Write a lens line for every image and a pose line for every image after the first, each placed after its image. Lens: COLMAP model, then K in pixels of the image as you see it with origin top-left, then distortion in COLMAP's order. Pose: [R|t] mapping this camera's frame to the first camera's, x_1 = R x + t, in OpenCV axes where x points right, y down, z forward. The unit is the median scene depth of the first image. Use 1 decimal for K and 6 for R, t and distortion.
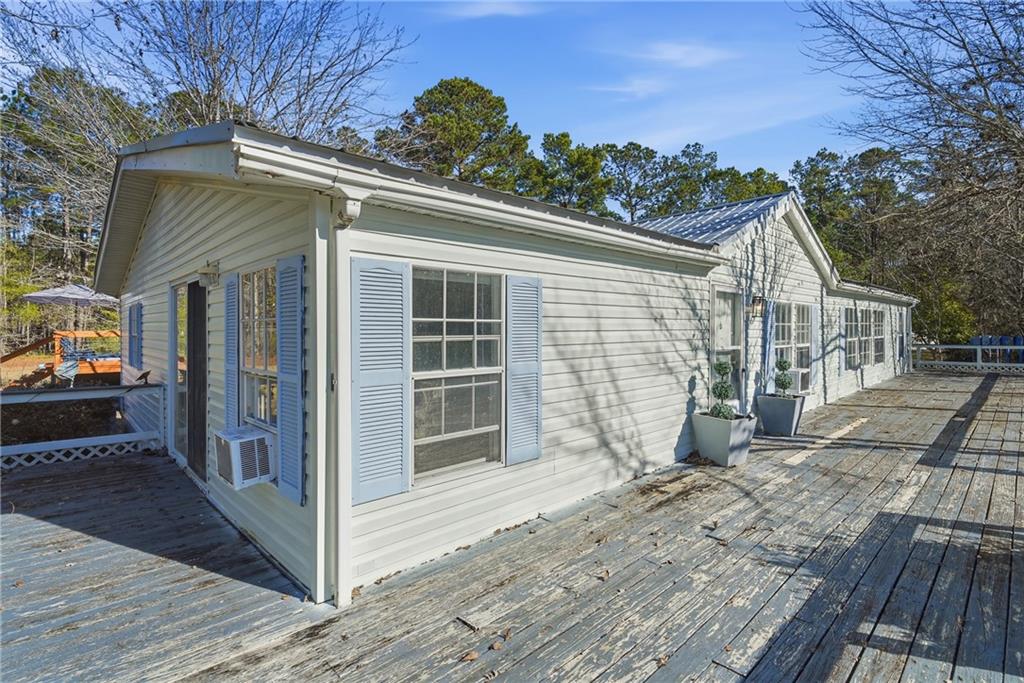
lens RADIAL K [[479.8, 0, 513.7], [0, 479.8, 331.7], [0, 0, 1]] dist [0.014678, -0.011278]
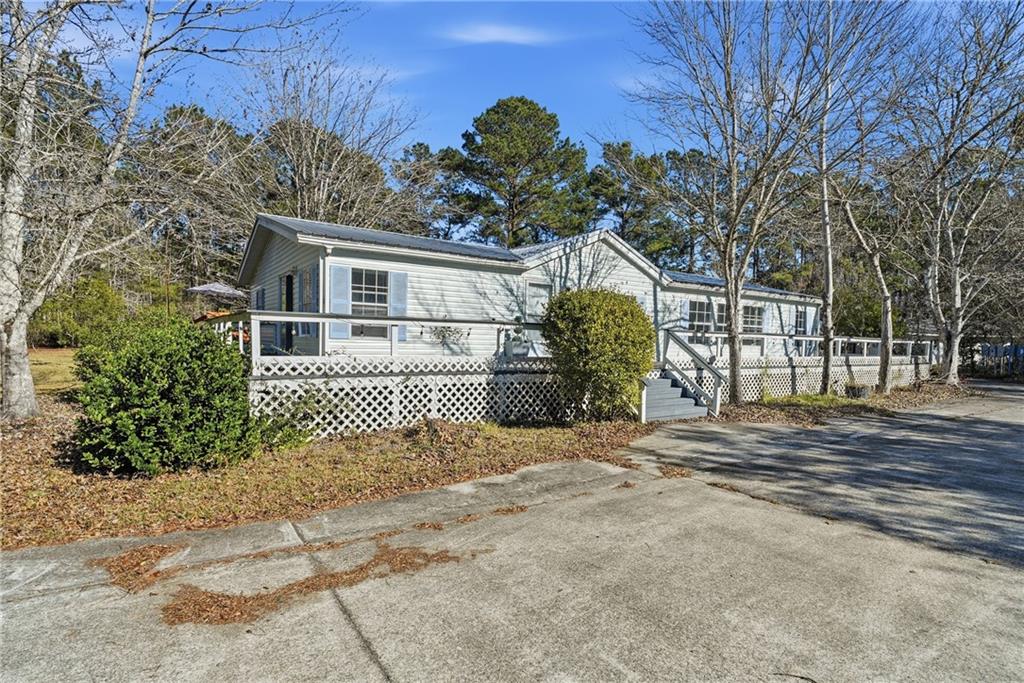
lens RADIAL K [[479.7, 0, 511.7], [0, 479.7, 372.1], [0, 0, 1]] dist [0.015916, -0.010925]
pose [[0.987126, 0.039035, -0.155110, 0.660611], [-0.028984, 0.997363, 0.066540, 0.150631], [0.157298, -0.061188, 0.985654, -0.975468]]
